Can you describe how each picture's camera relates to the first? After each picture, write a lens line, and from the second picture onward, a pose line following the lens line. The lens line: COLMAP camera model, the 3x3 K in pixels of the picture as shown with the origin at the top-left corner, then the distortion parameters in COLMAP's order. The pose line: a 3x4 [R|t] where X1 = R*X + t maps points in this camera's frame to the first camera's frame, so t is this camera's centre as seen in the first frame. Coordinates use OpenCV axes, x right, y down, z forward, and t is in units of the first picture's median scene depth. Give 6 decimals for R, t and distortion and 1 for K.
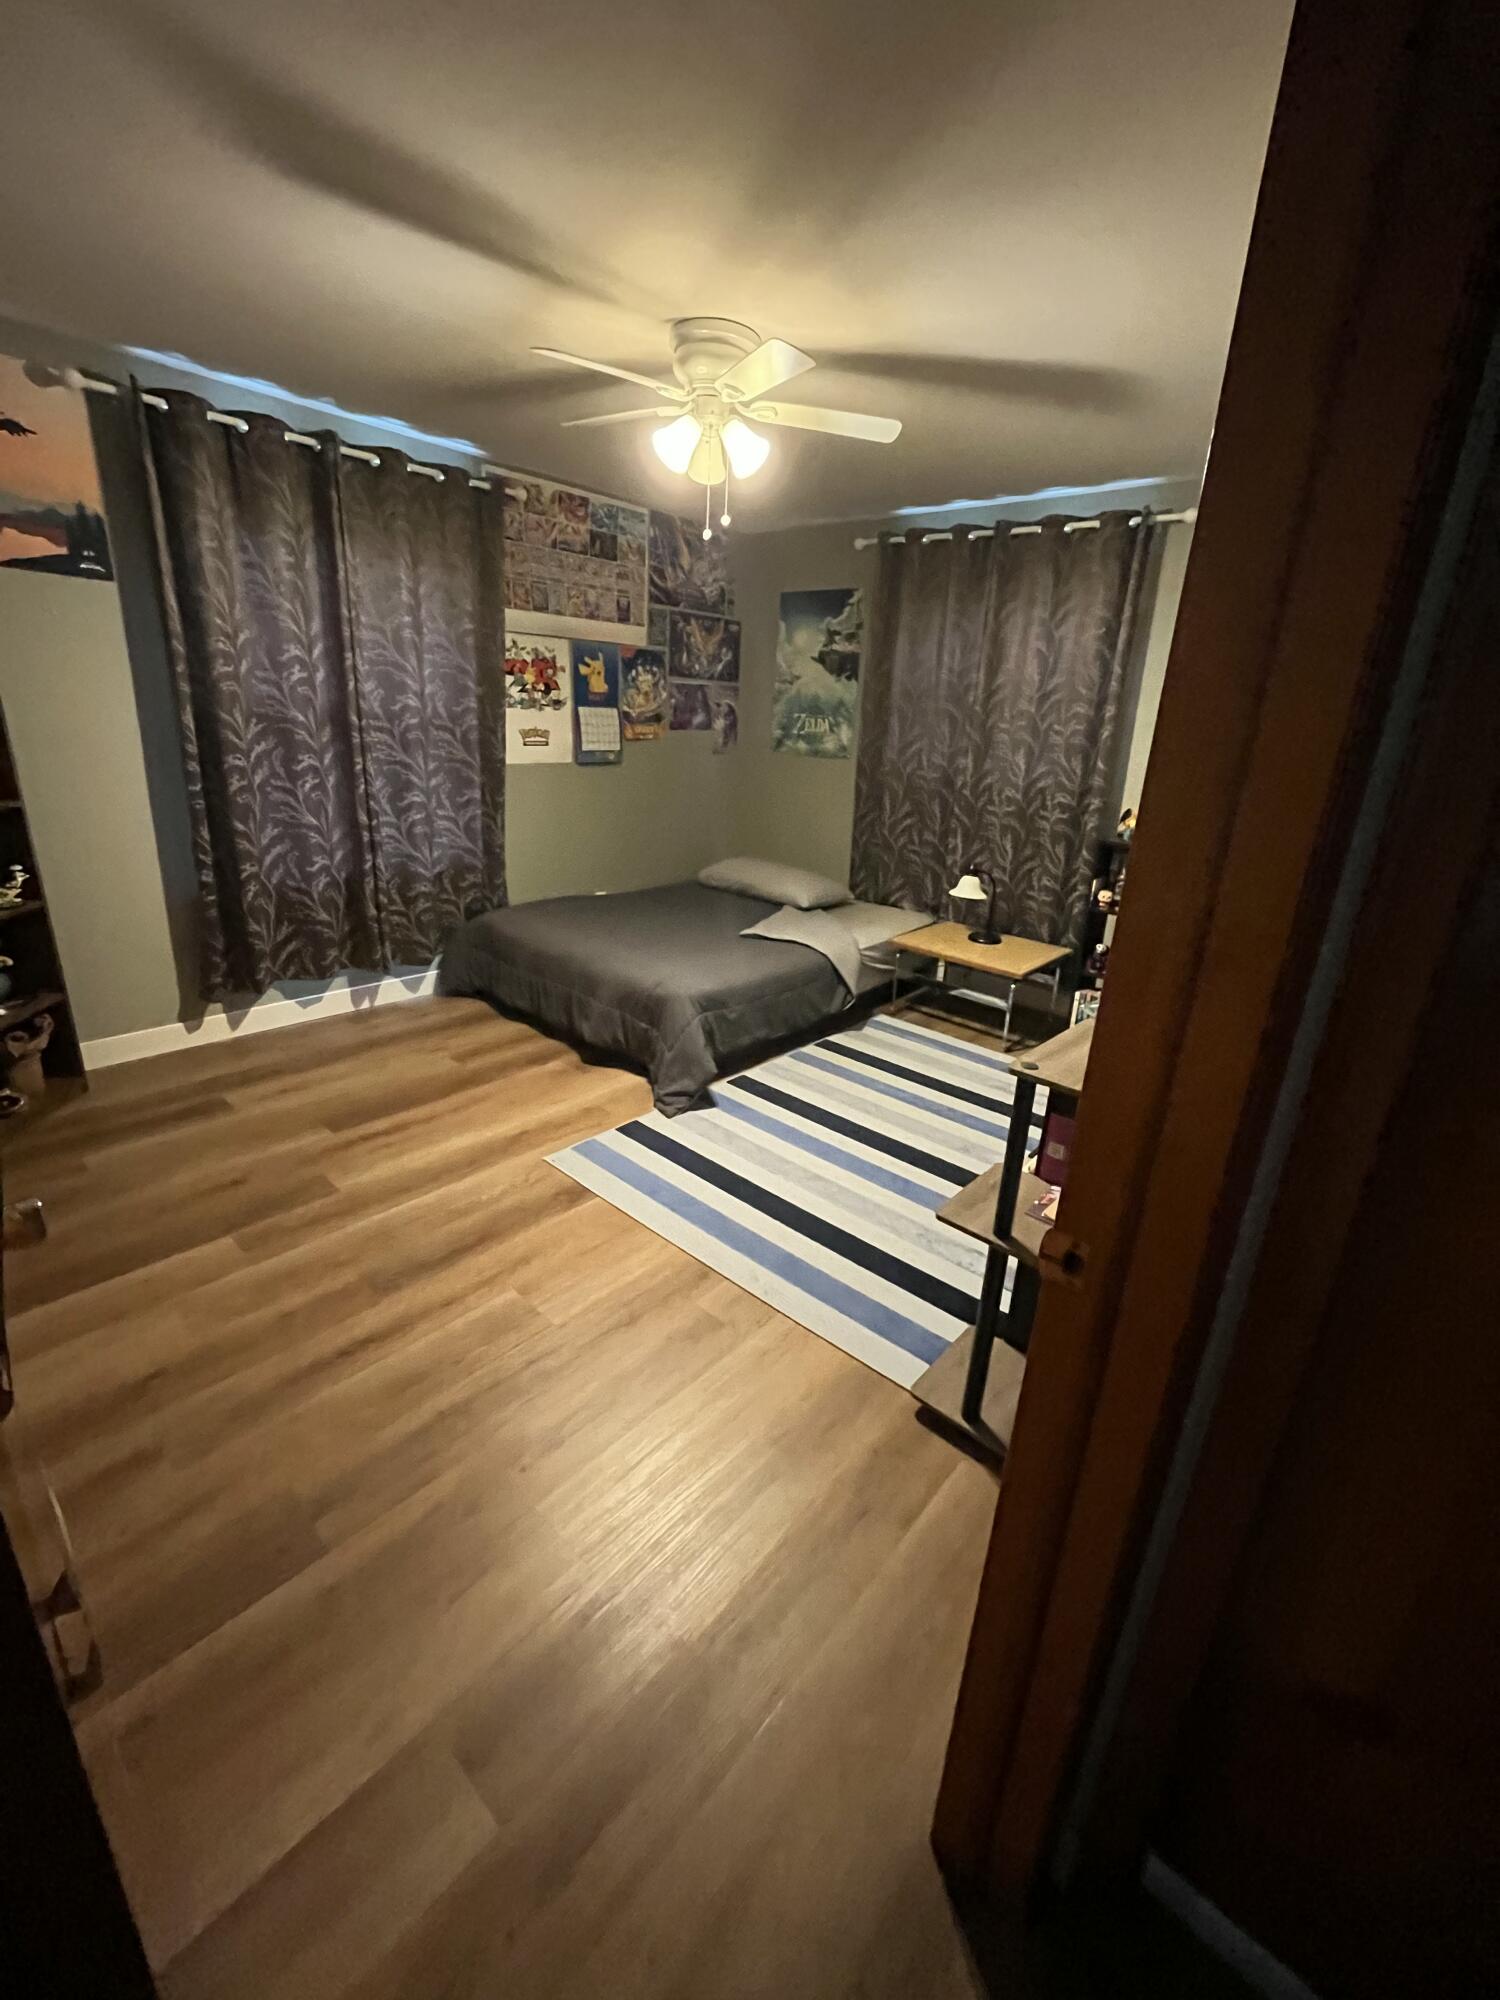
lens RADIAL K [[806.6, 0, 748.9], [0, 806.6, 986.1], [0, 0, 1]] dist [0.001319, 0.000140]
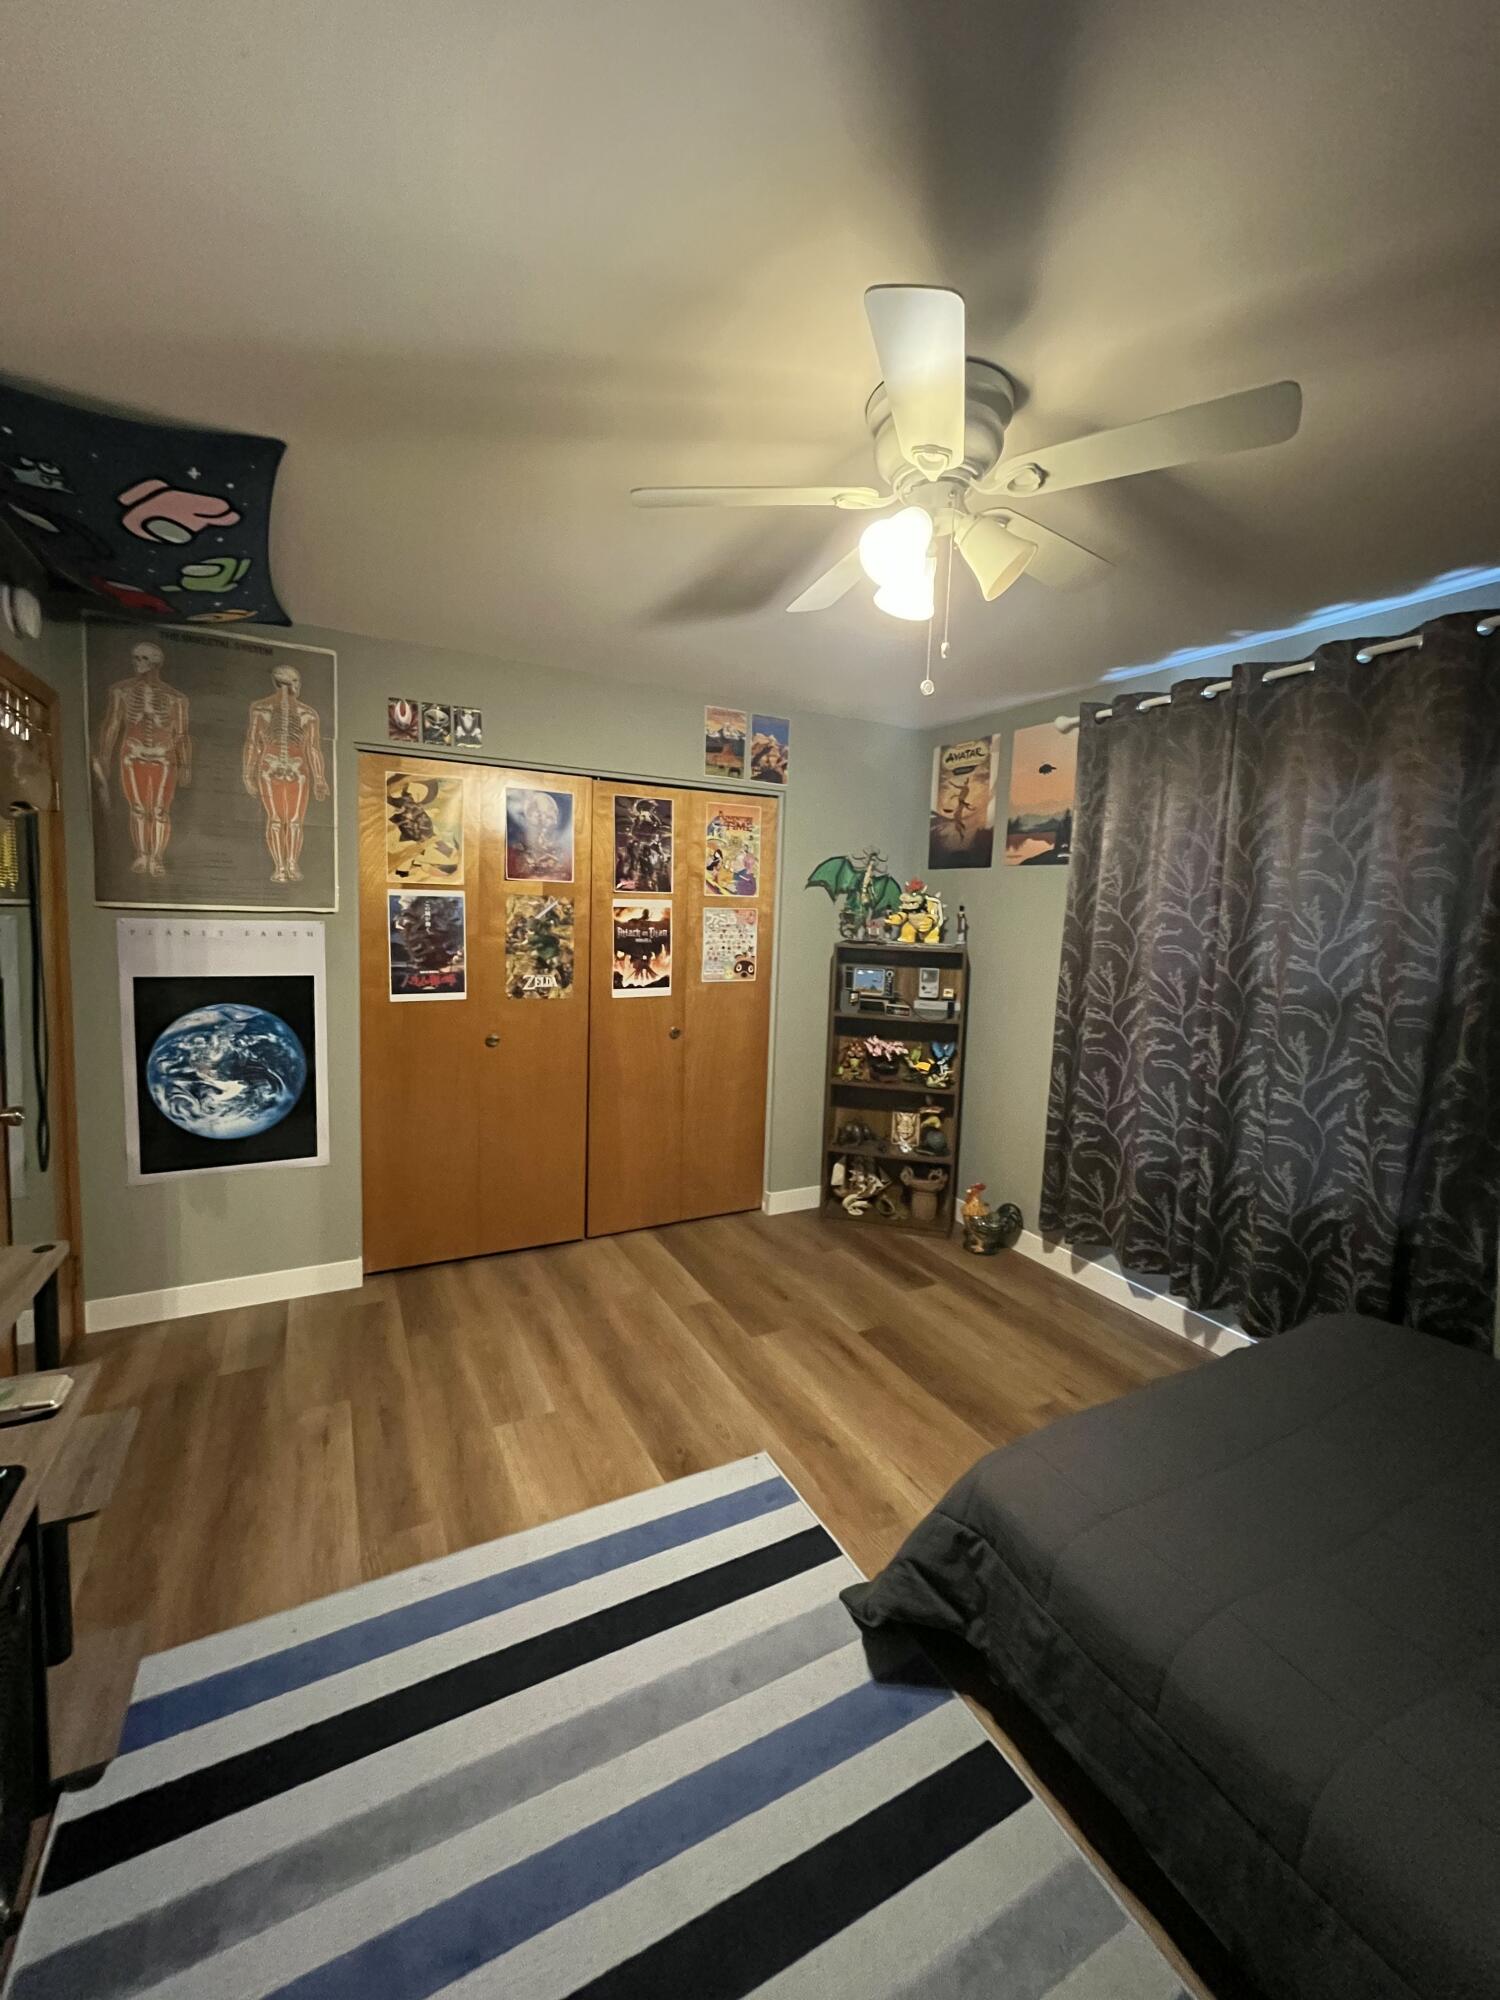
lens RADIAL K [[806.6, 0, 748.9], [0, 806.6, 986.1], [0, 0, 1]] dist [0.001319, 0.000140]
pose [[-0.348480, 0.026618, -0.936938, 0.518734], [-0.350658, 0.923309, 0.156653, -0.355191], [0.869253, 0.383135, -0.312421, 1.035195]]
